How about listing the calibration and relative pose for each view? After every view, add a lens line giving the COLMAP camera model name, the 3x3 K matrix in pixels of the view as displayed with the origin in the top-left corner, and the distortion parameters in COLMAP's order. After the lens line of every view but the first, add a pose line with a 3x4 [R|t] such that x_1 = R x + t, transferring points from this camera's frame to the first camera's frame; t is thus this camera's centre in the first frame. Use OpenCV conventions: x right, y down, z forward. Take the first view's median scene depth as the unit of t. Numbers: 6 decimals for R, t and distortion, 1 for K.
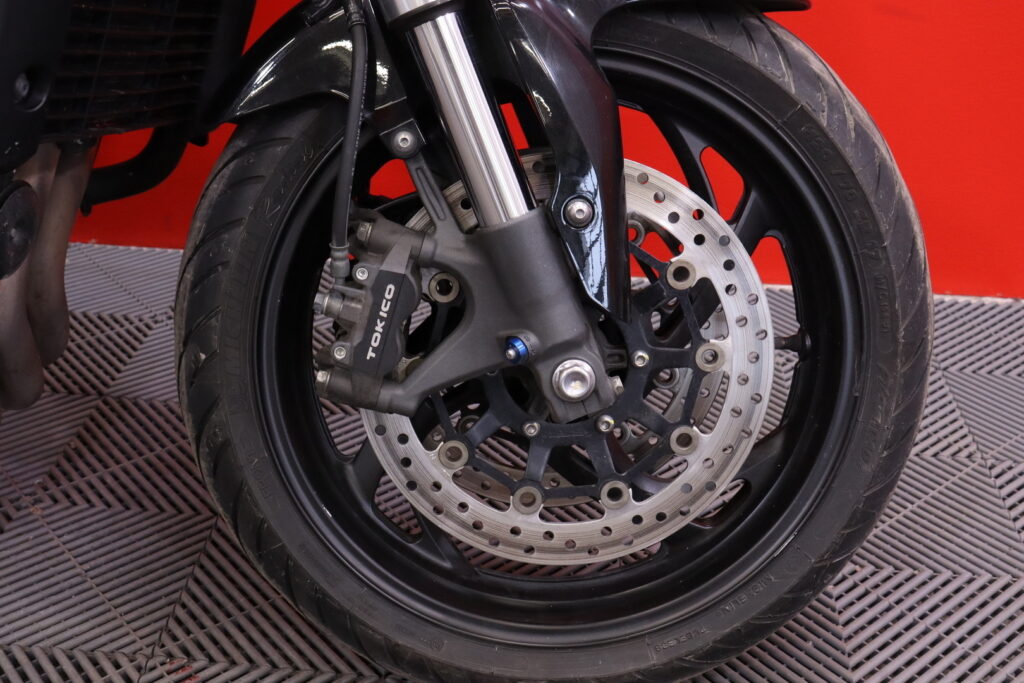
lens RADIAL K [[1205.2, 0, 512.0], [0, 1205.2, 341.5], [0, 0, 1]] dist [-0.017057, -0.008243]
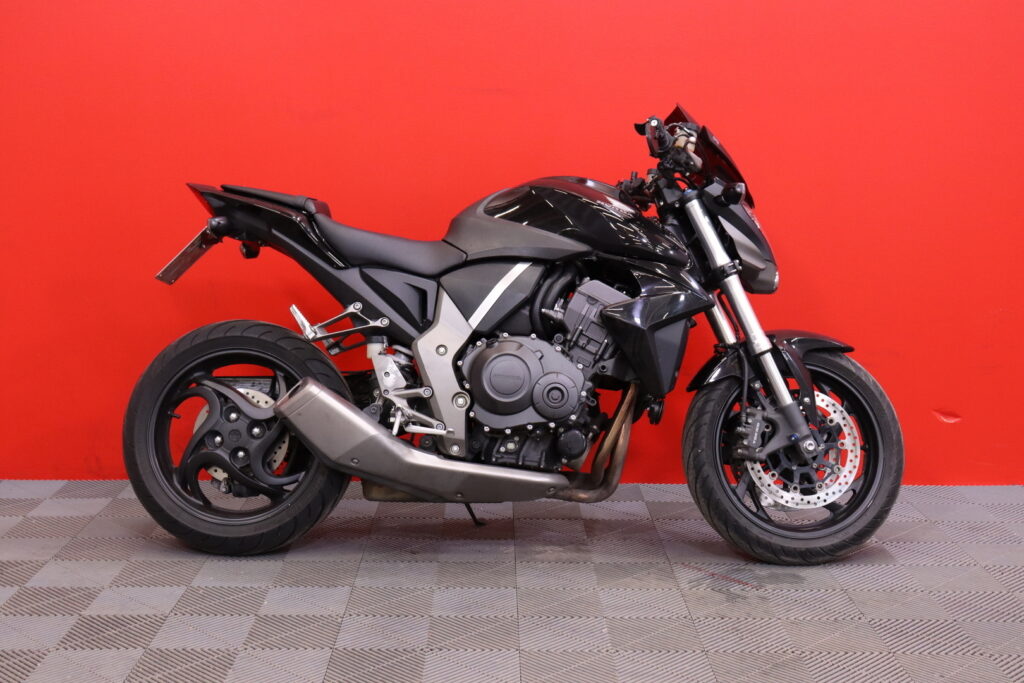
lens RADIAL K [[1524.8, 0, 512.0], [0, 1524.8, 341.5], [0, 0, 1]] dist [0.102781, 0.001594]
pose [[0.993360, -0.037869, 0.108632, -1.273794], [0.072404, 0.939598, -0.334533, 1.163153], [-0.089402, 0.340178, 0.936102, -3.222302]]
